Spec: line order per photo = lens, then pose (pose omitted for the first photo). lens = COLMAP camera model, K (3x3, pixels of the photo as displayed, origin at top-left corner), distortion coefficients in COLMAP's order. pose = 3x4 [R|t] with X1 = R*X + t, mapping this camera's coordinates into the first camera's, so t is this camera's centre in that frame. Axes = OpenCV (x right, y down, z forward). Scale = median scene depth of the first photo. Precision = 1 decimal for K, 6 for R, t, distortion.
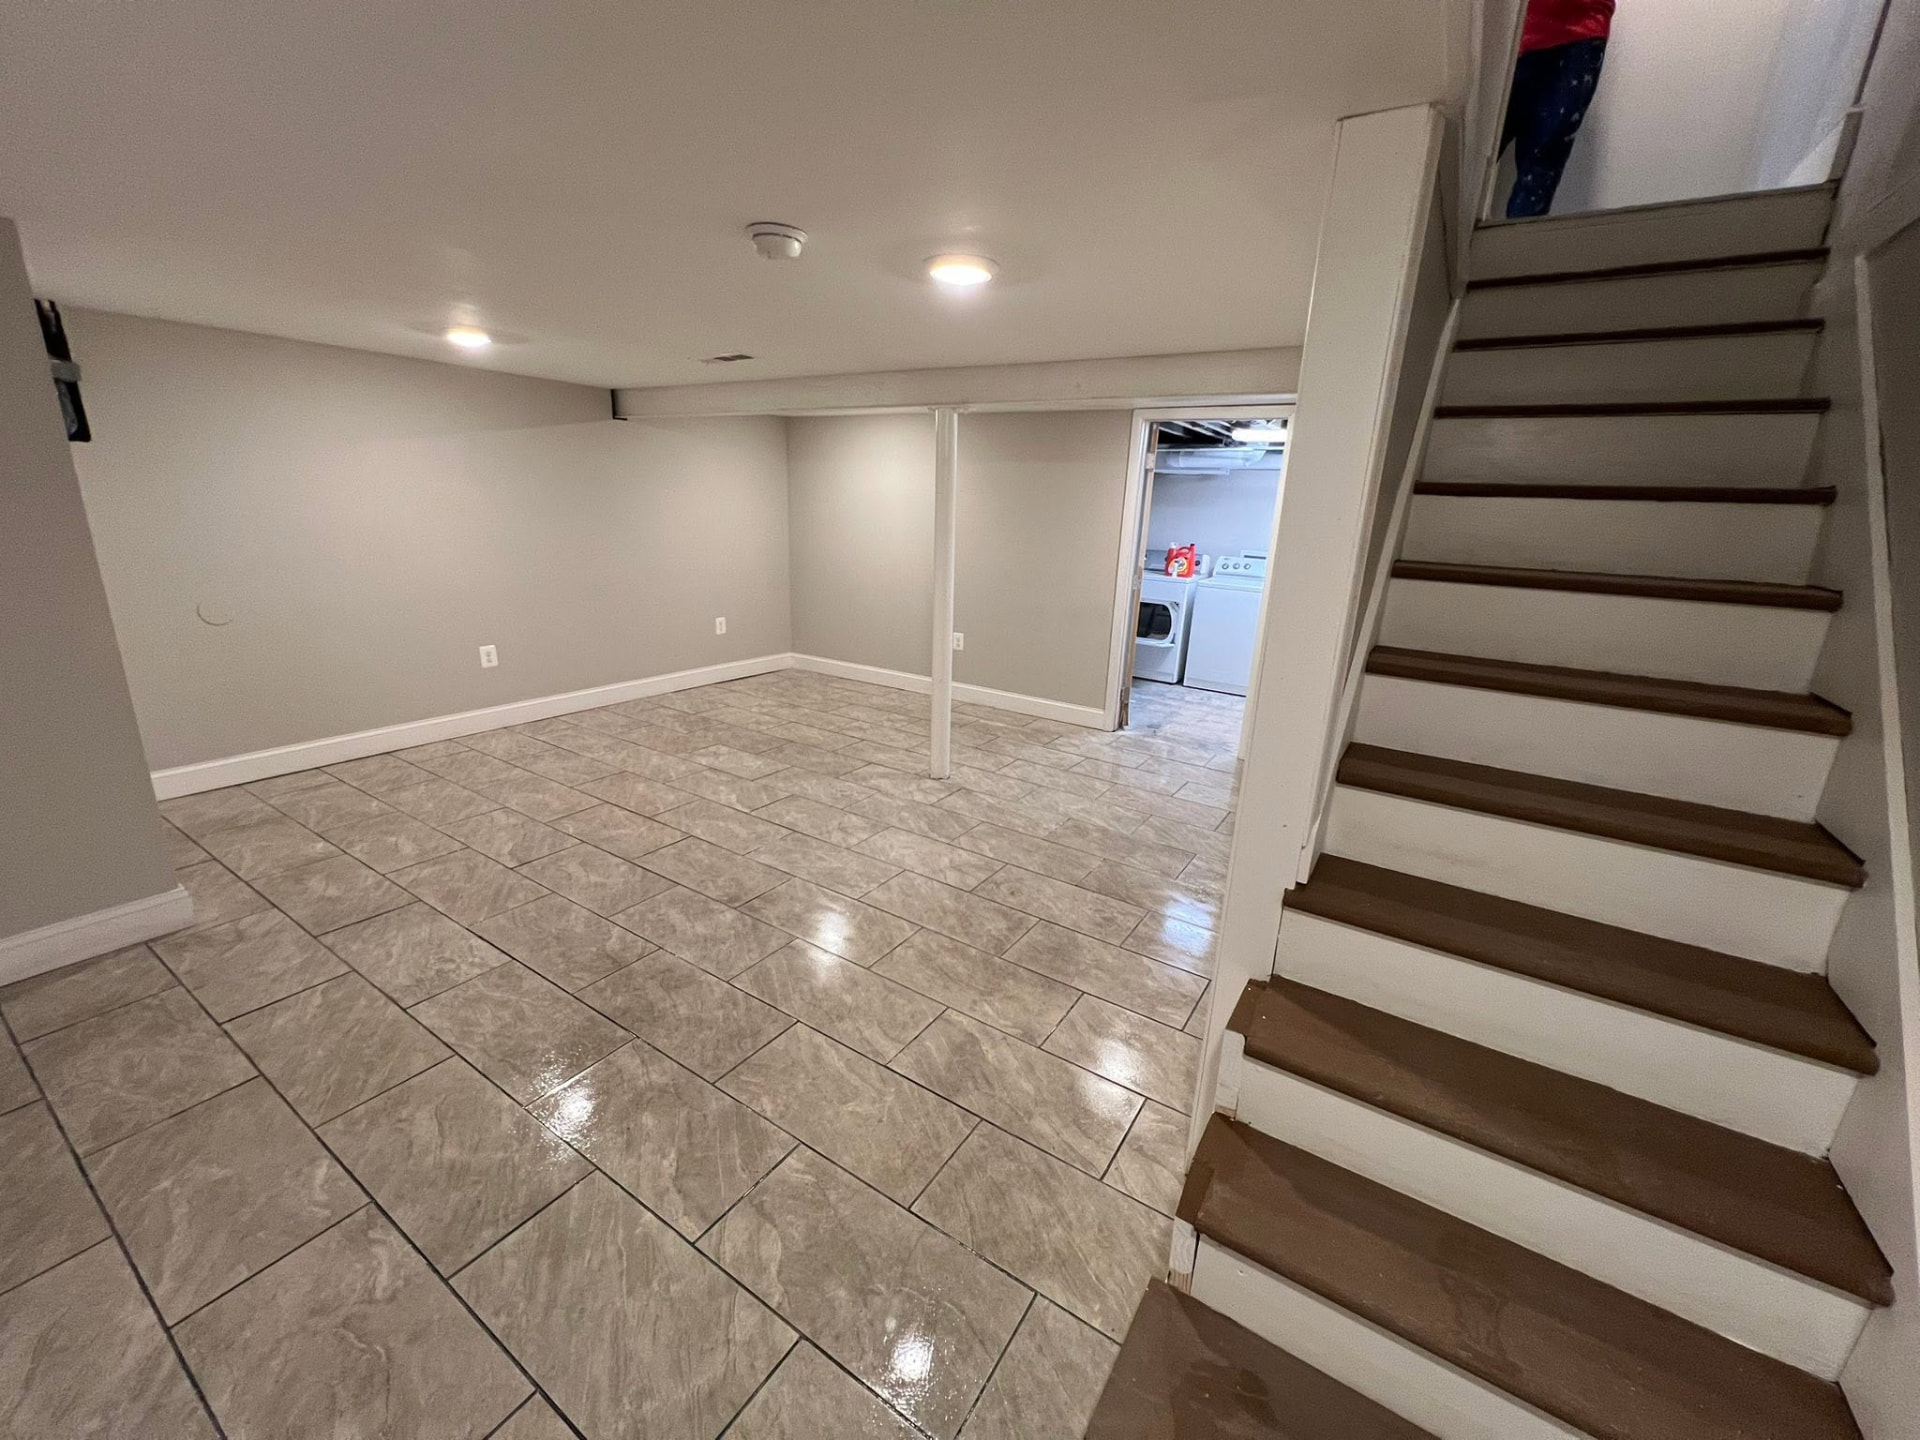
lens RADIAL K [[770.1, 0, 961.4], [0, 770.1, 724.7], [0, 0, 1]] dist [-0.001291, -0.001562]
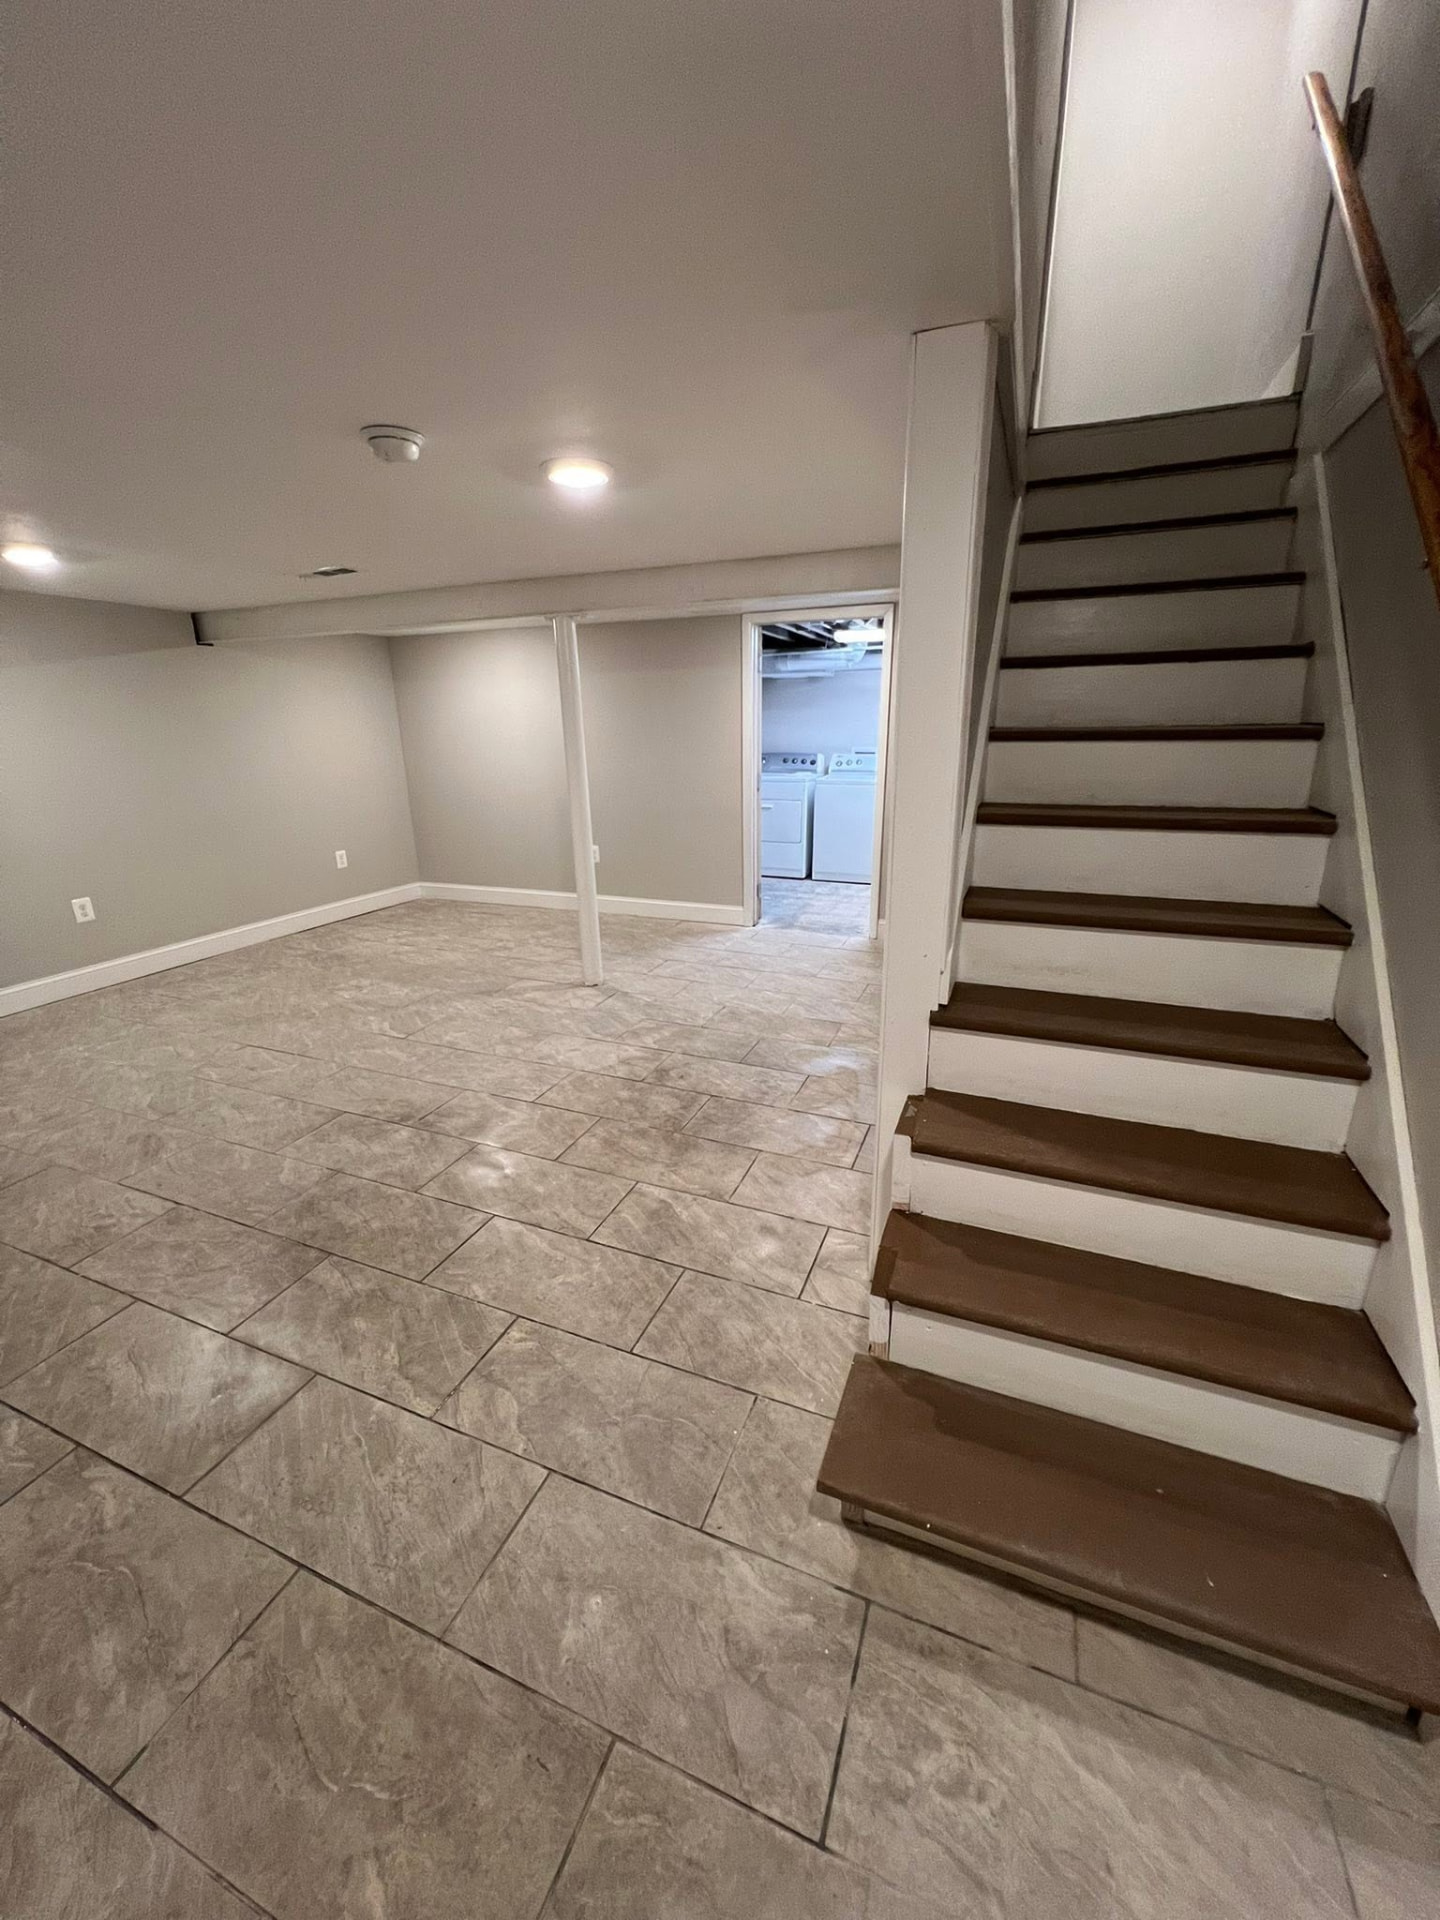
lens RADIAL K [[770.1, 0, 720.9], [0, 770.1, 961.7], [0, 0, 1]] dist [-0.001291, -0.001562]
pose [[0.981246, -0.107203, 0.160200, -0.048210], [0.103716, 0.994155, 0.029992, 0.053590], [-0.162478, -0.012814, 0.986629, -0.064747]]
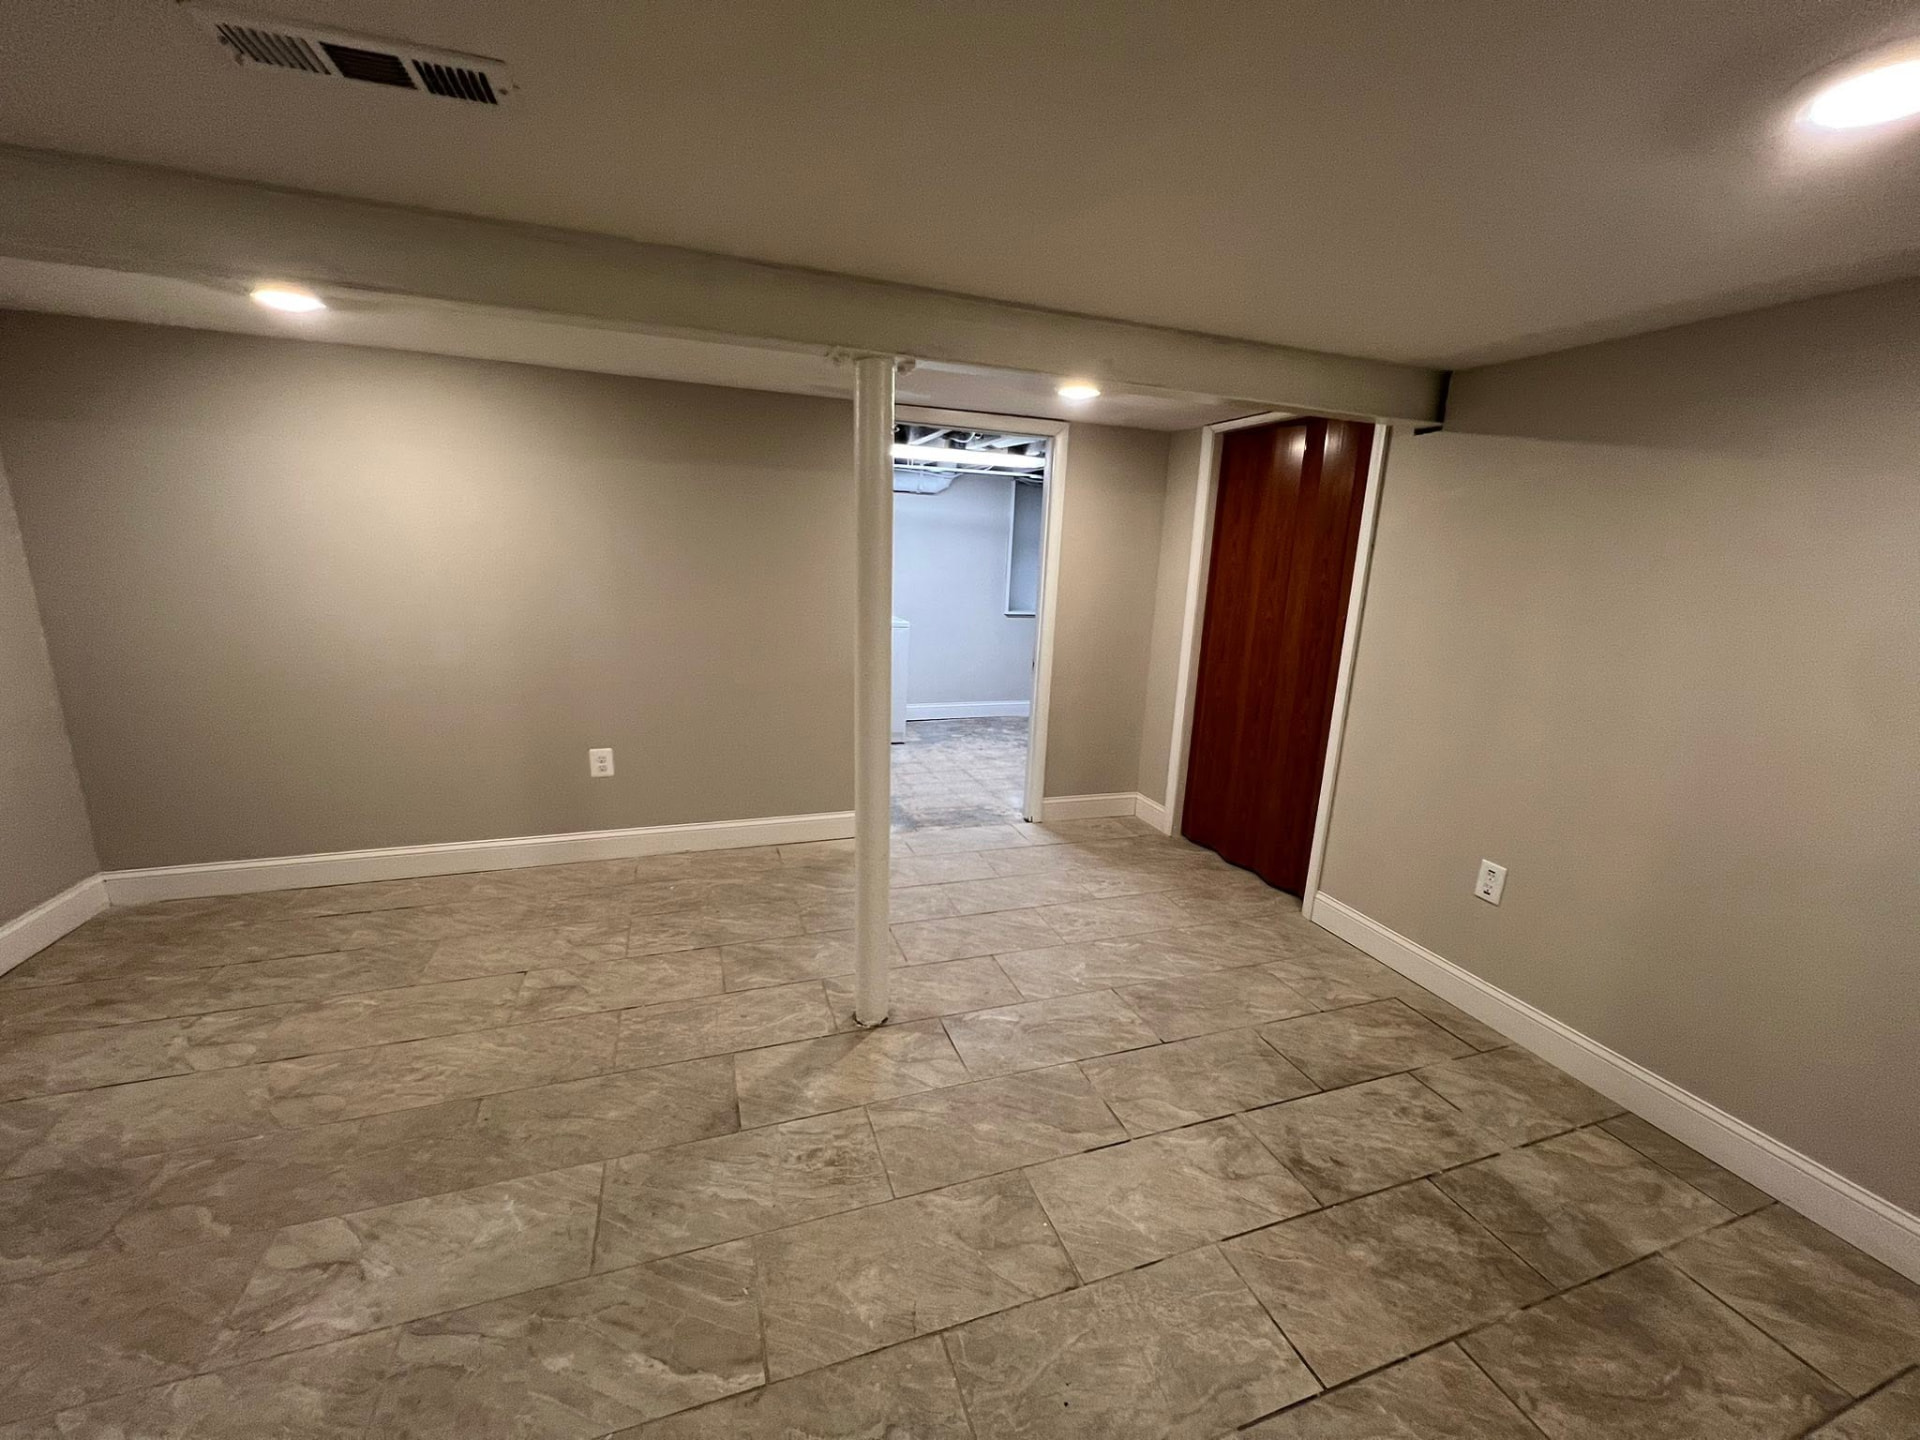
lens RADIAL K [[770.1, 0, 962.6], [0, 770.1, 724.1], [0, 0, 1]] dist [-0.001291, -0.001562]
pose [[0.609486, -0.195158, 0.768401, -0.784732], [0.206186, 0.974896, 0.084060, -0.361726], [-0.765516, 0.107200, 0.634424, 1.175397]]
